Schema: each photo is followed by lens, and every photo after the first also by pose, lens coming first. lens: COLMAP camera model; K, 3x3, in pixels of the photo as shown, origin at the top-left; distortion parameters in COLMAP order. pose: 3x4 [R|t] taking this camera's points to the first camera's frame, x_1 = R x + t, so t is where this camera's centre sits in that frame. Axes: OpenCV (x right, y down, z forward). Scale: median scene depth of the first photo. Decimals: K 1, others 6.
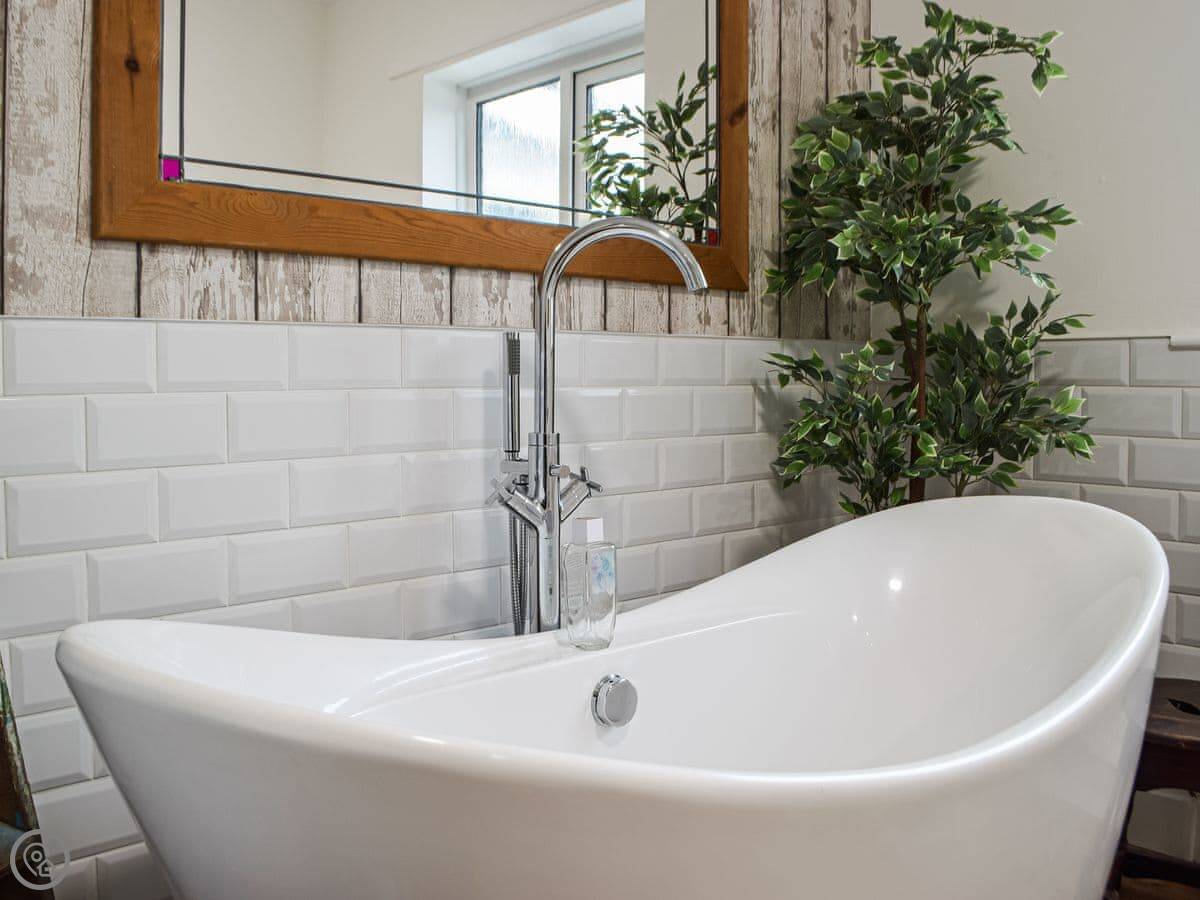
lens RADIAL K [[1071.4, 0, 601.4], [0, 1071.4, 419.5], [0, 0, 1]] dist [-0.090084, 0.008876]
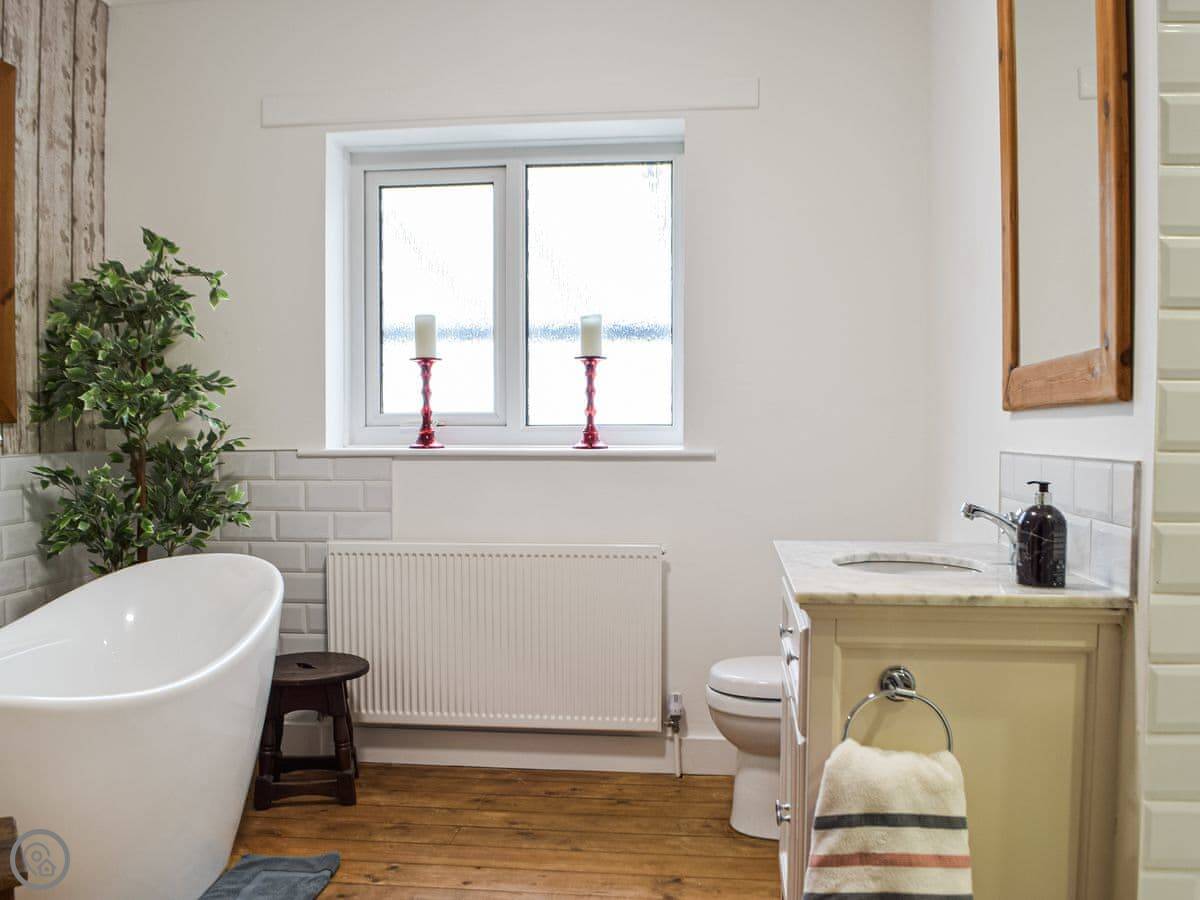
lens RADIAL K [[1071.4, 0, 601.4], [0, 1071.4, 419.5], [0, 0, 1]] dist [-0.090084, 0.008876]
pose [[0.768210, -0.013645, 0.640053, -0.160588], [0.038010, 0.998981, -0.024324, -0.065323], [-0.639069, 0.043015, 0.767946, -0.589537]]
